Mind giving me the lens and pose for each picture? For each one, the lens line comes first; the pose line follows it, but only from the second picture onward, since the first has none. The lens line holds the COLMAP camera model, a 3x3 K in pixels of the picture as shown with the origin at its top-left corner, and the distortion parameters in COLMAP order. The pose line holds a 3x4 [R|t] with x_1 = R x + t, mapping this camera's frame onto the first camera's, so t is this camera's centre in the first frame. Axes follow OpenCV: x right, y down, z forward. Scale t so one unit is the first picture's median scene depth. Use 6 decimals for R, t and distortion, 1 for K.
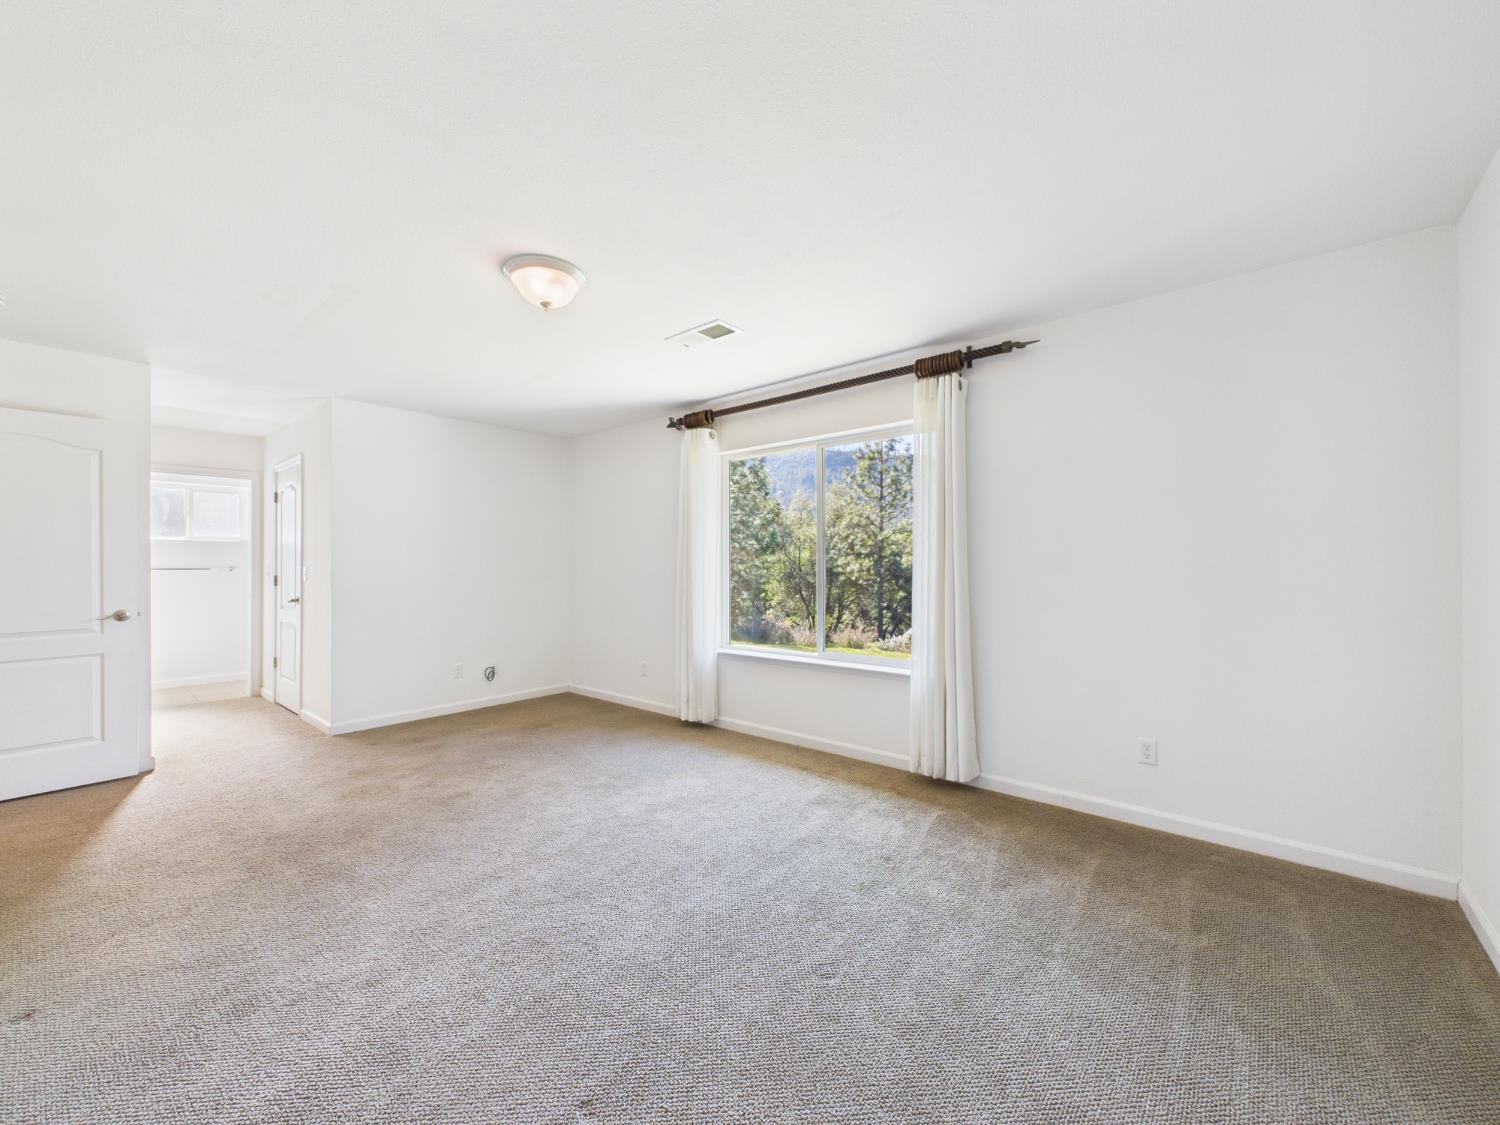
lens RADIAL K [[603.4, 0, 751.2], [0, 603.4, 562.5], [0, 0, 1]] dist [-0.000591, -0.000001]
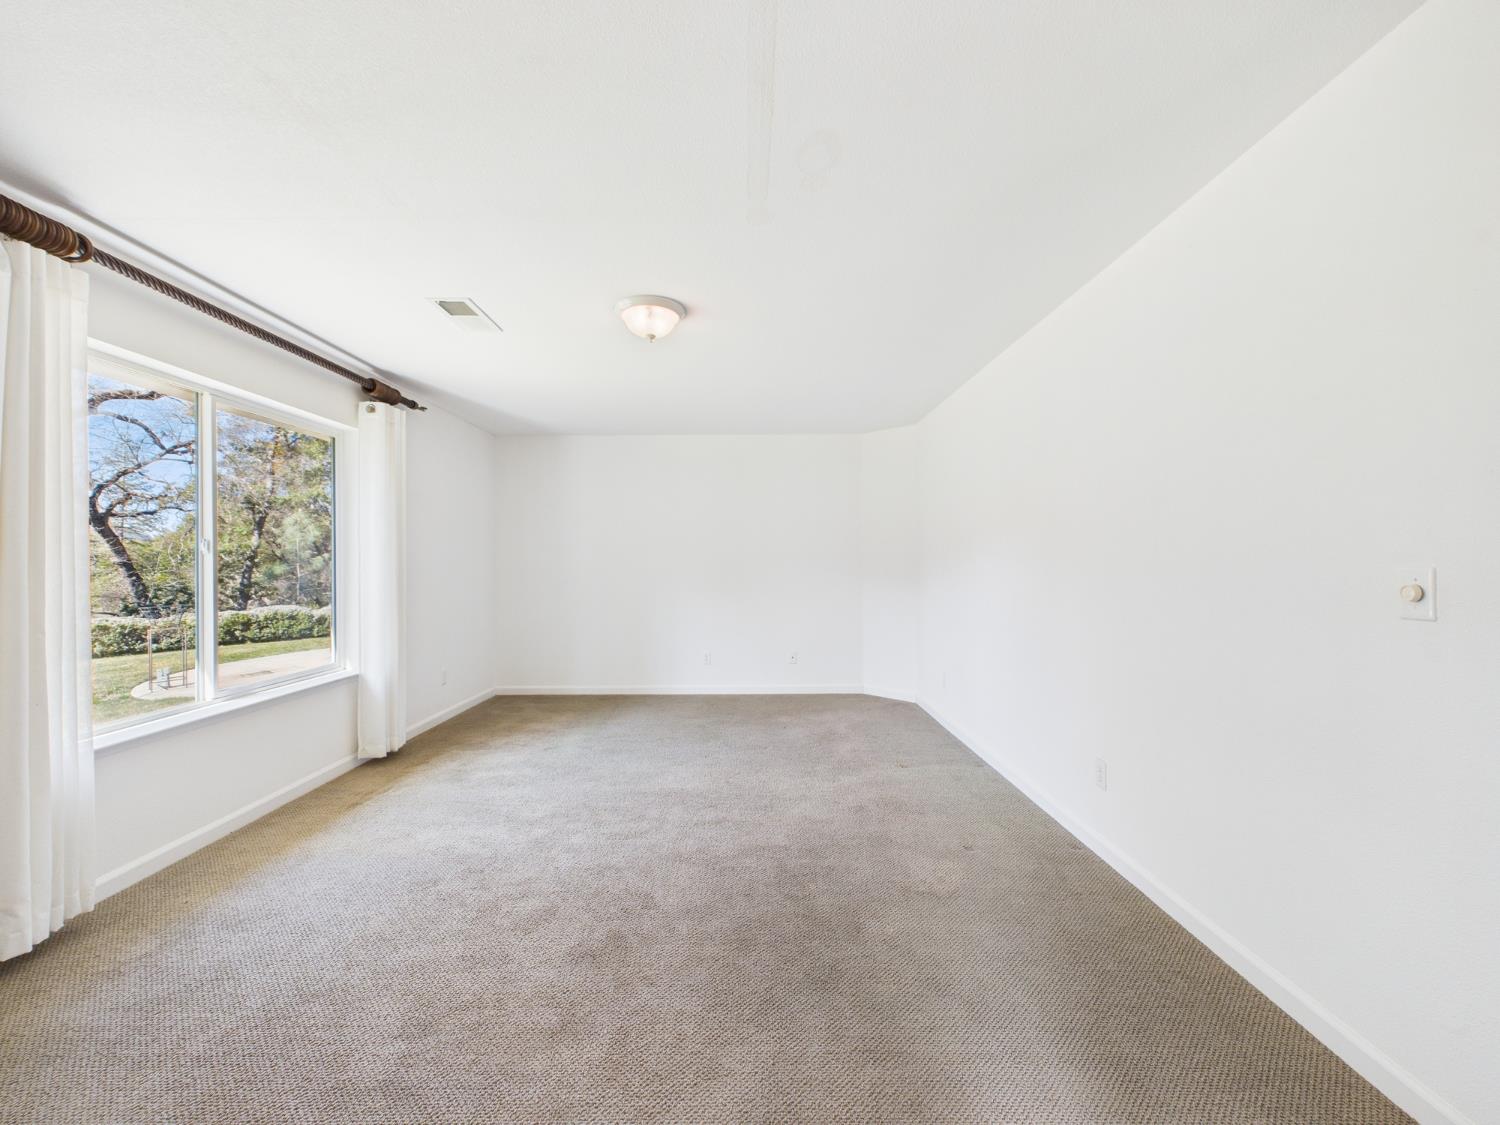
lens RADIAL K [[603.4, 0, 750.4], [0, 603.4, 564.8], [0, 0, 1]] dist [-0.000591, -0.000001]
pose [[-0.651520, 0.003798, 0.758622, -1.044485], [0.001762, 0.999992, -0.003493, 0.004151], [-0.758630, -0.000939, -0.651521, 1.263595]]
